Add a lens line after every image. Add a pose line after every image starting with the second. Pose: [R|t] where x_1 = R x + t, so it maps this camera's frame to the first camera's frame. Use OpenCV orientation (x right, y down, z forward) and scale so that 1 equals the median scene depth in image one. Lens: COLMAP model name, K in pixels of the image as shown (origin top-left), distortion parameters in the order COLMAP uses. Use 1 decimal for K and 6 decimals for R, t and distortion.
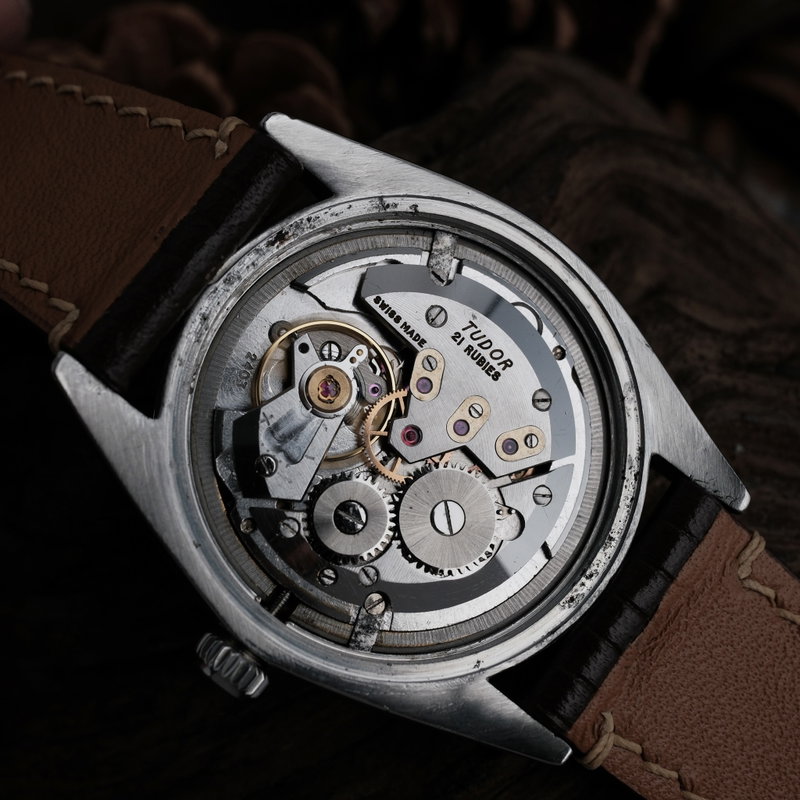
lens RADIAL K [[1718.1, 0, 393.4], [0, 1718.1, 423.4], [0, 0, 1]] dist [0.089250, 0.000000]
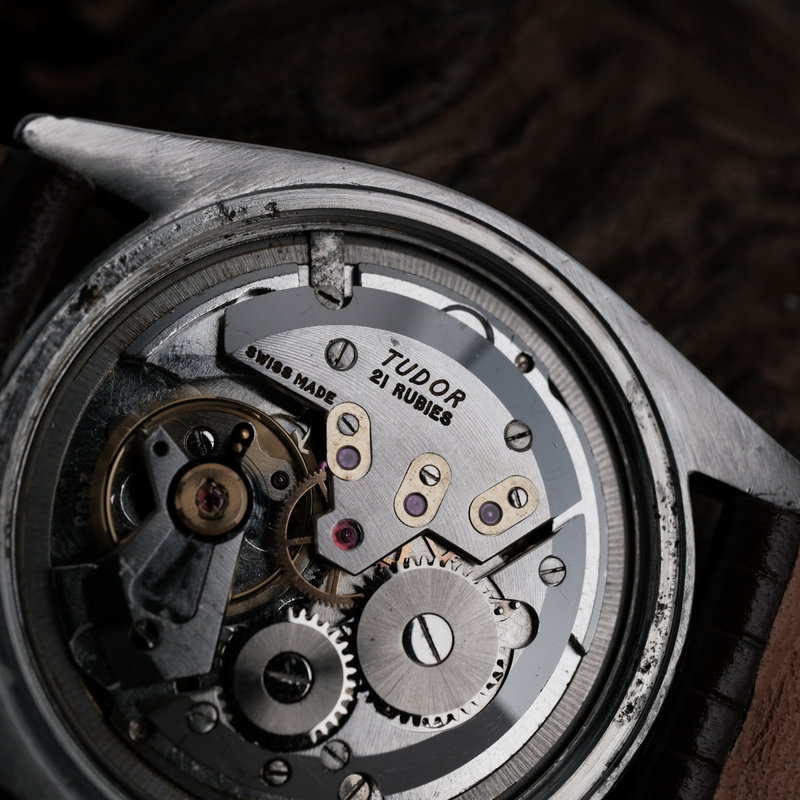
lens RADIAL K [[1718.1, 0, 401.4], [0, 1718.1, 398.5], [0, 0, 1]] dist [0.089250, 0.000000]
pose [[0.969540, -0.236356, 0.064249, 0.000198], [0.236967, 0.971516, -0.001947, -0.038198], [-0.061958, 0.017112, 0.997932, 0.317583]]
